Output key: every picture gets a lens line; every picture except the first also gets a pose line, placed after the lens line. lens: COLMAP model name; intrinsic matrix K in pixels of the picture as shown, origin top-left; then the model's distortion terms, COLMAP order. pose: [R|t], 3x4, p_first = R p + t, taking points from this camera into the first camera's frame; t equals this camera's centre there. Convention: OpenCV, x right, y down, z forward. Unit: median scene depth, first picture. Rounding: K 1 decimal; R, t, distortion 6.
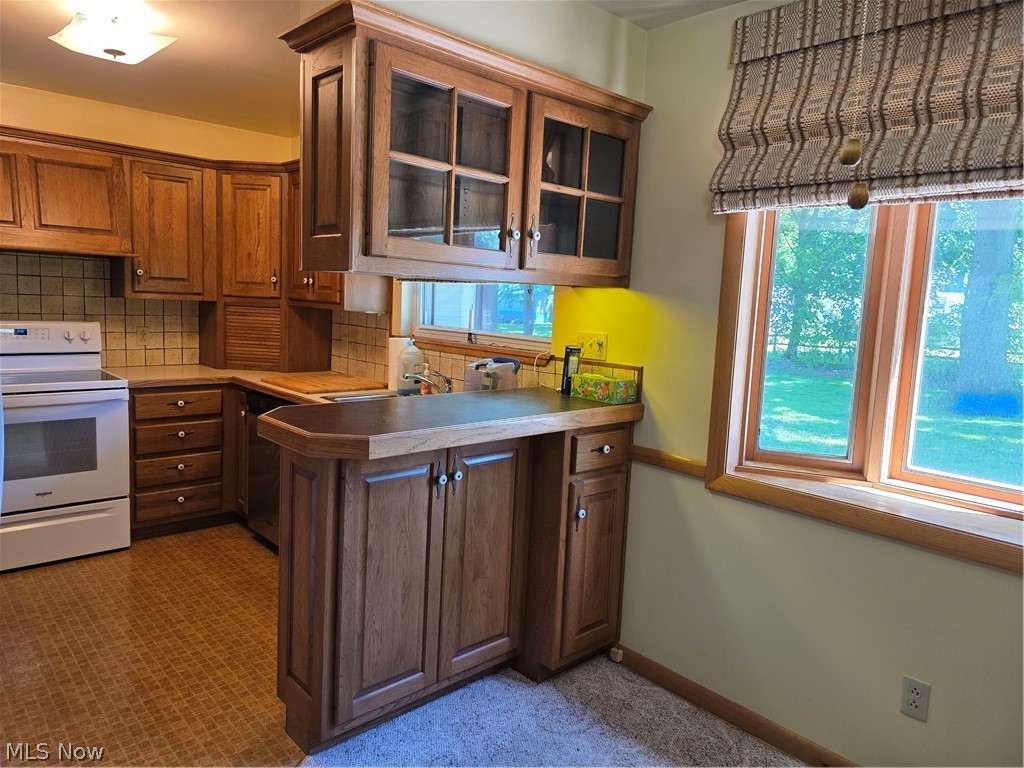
lens RADIAL K [[685.7, 0, 501.5], [0, 685.7, 370.8], [0, 0, 1]] dist [0.056500, -0.051379]
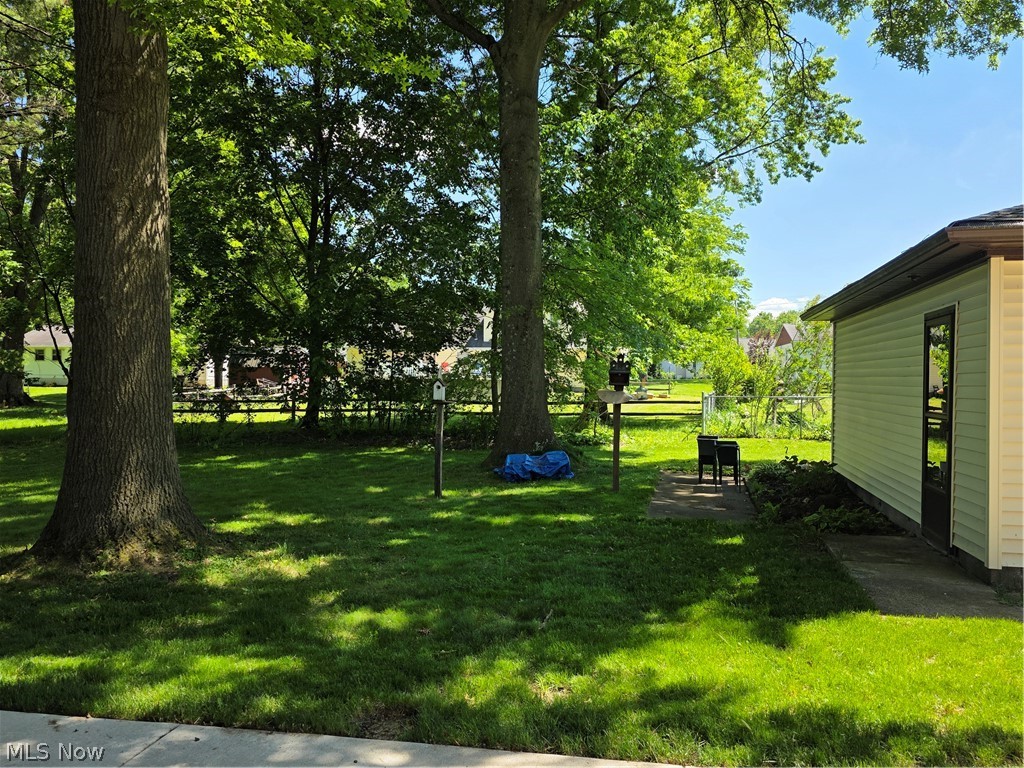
lens RADIAL K [[830.2, 0, 511.5], [0, 830.2, 383.7], [0, 0, 1]] dist [0.059540, -0.017036]
pose [[0.813509, -0.045905, 0.579738, 0.845779], [0.093990, 0.994152, -0.053172, 0.037016], [-0.573907, 0.097745, 0.813066, 1.531318]]
